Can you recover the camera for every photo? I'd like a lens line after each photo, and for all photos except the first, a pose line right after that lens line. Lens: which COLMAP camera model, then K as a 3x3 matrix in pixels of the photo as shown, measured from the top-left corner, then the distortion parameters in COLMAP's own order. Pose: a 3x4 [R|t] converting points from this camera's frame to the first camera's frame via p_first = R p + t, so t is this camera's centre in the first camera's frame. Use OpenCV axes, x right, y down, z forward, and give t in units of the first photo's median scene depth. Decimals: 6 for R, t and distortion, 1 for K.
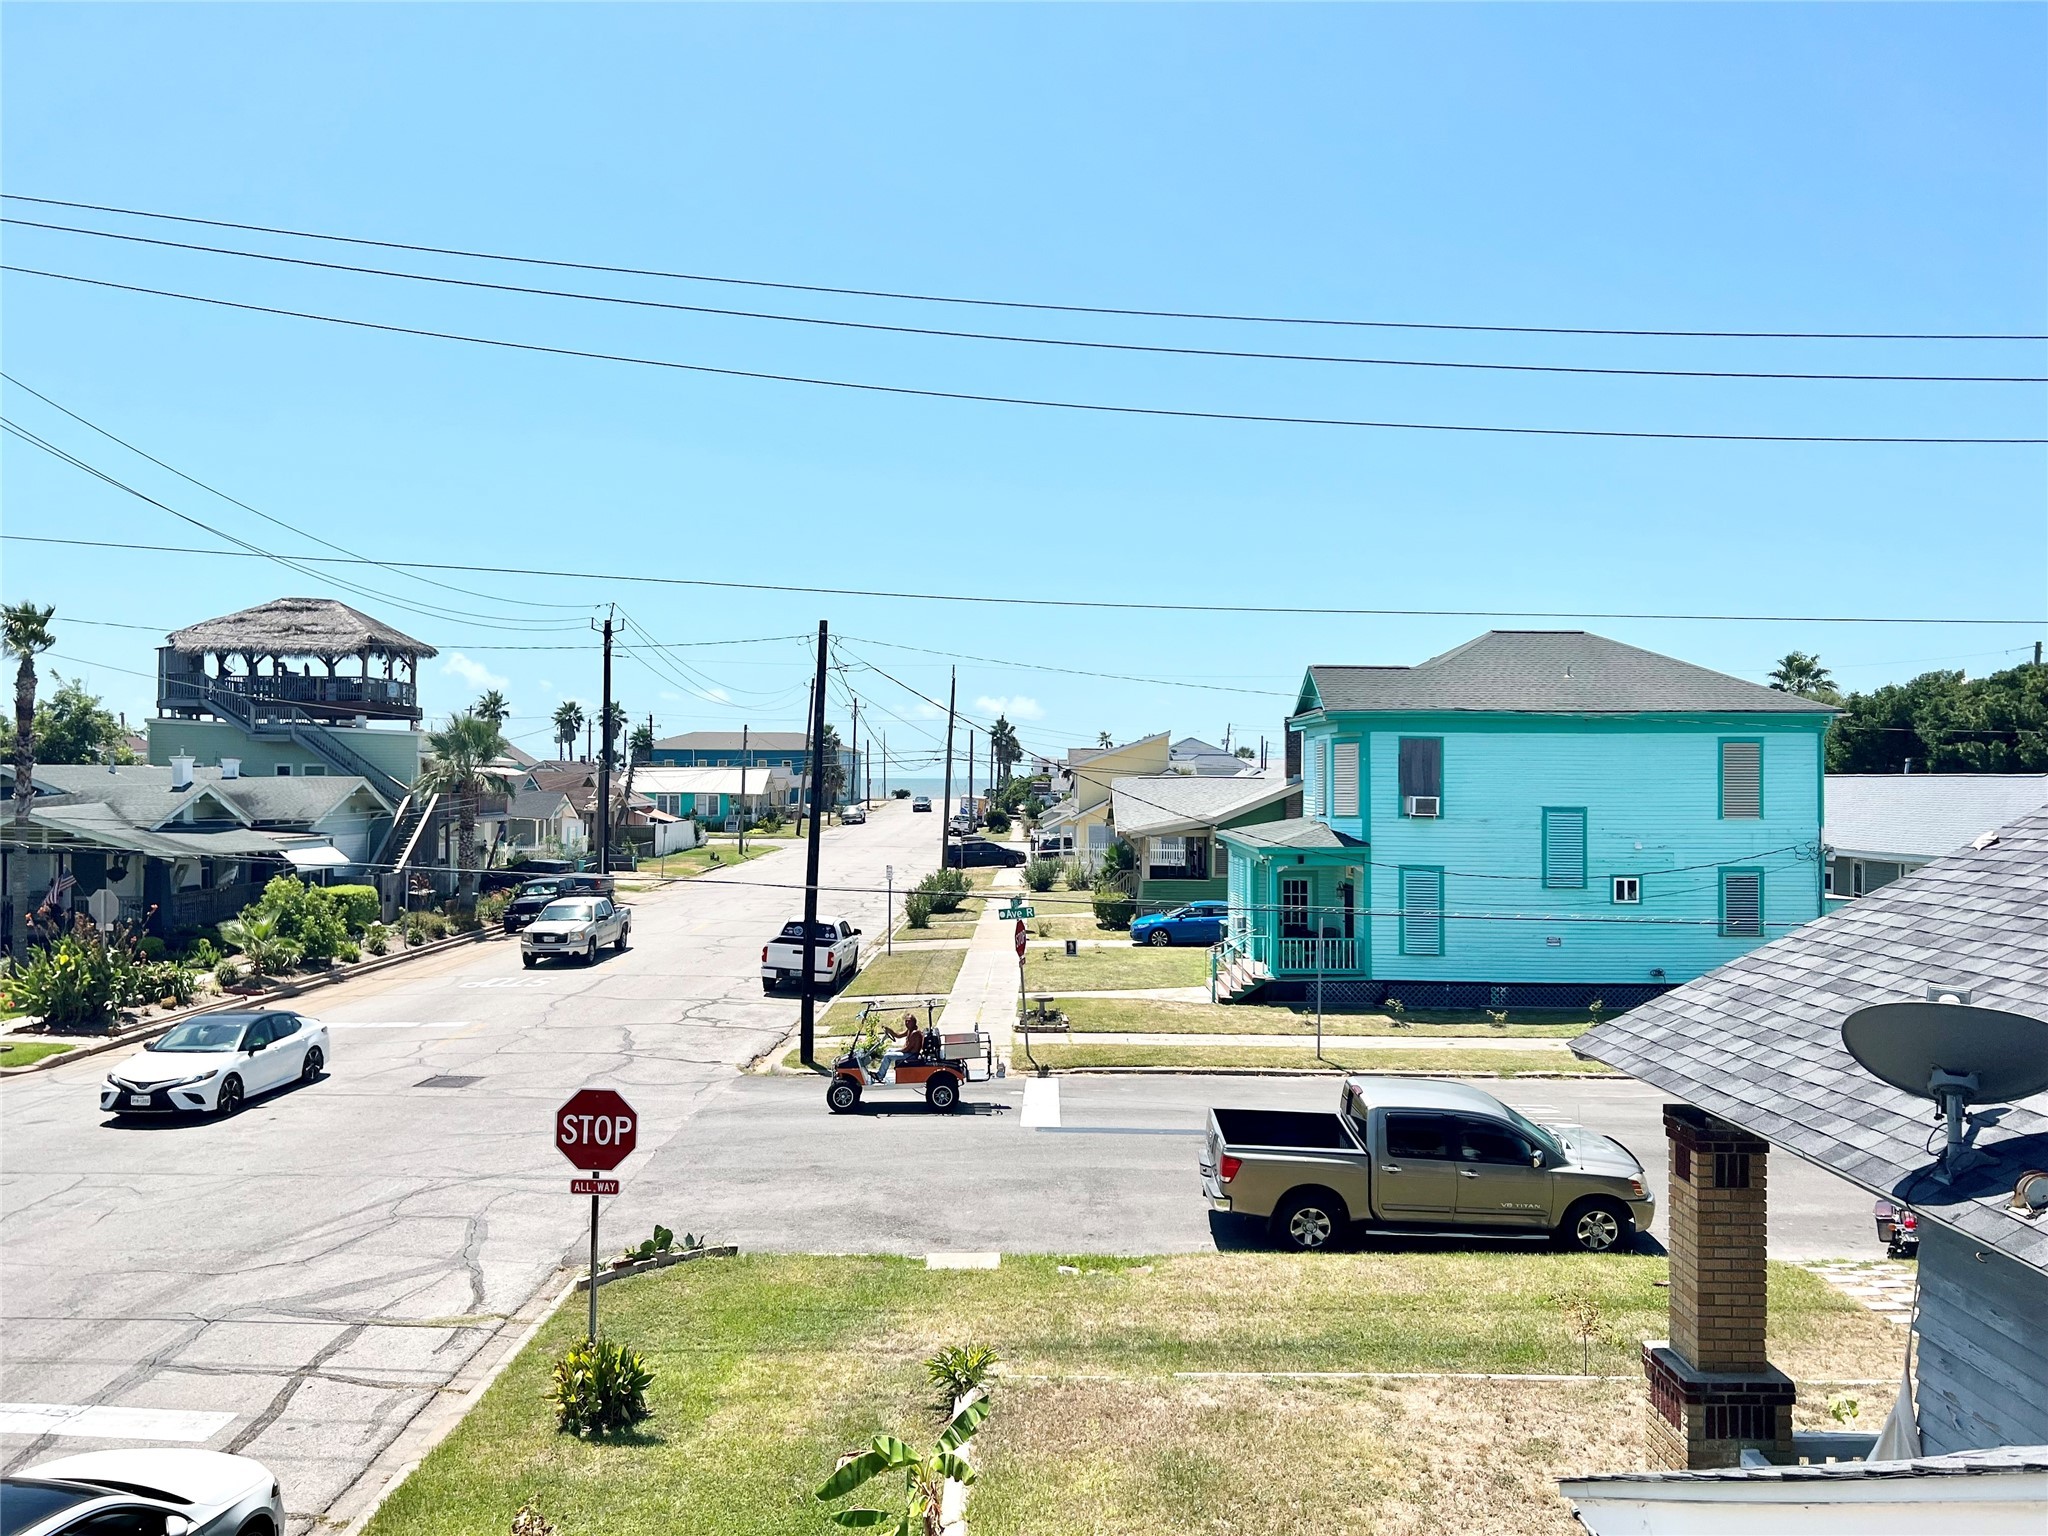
lens RADIAL K [[1552.2, 0, 1026.0], [0, 1552.2, 730.6], [0, 0, 1]] dist [0.092108, -0.130659]
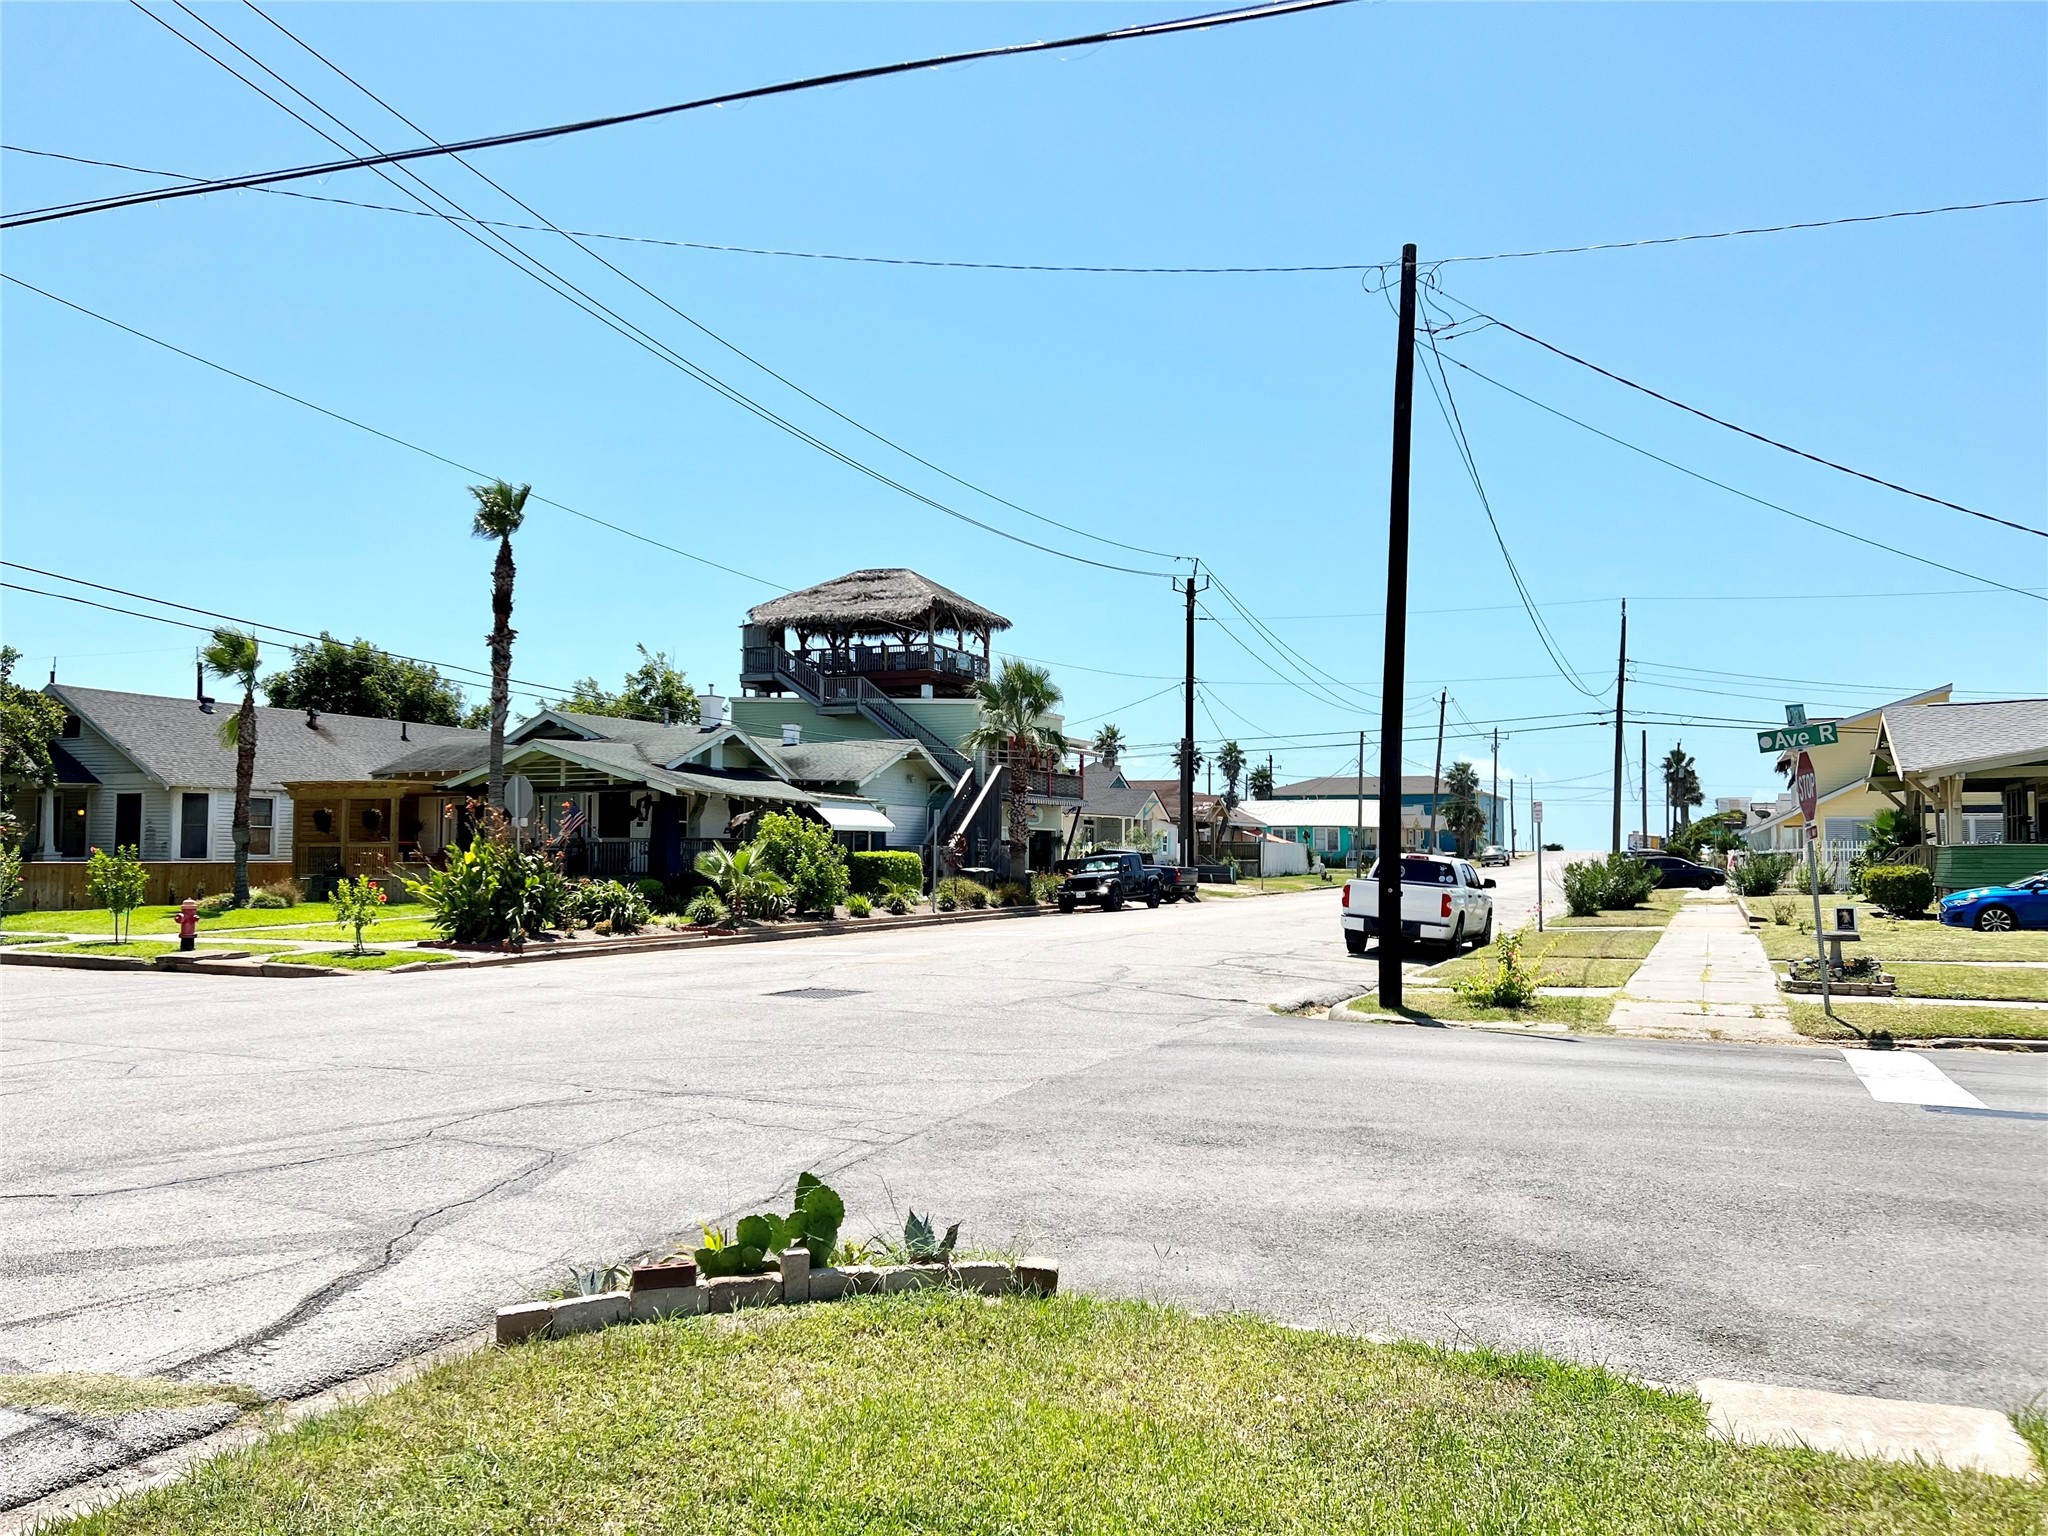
lens RADIAL K [[1569.7, 0, 1030.1], [0, 1569.7, 767.1], [0, 0, 1]] dist [0.107652, -0.138446]
pose [[0.922012, -0.018449, -0.386721, -0.023253], [0.009356, 0.999634, -0.025381, 0.089030], [0.387048, 0.019784, 0.921847, 0.265146]]
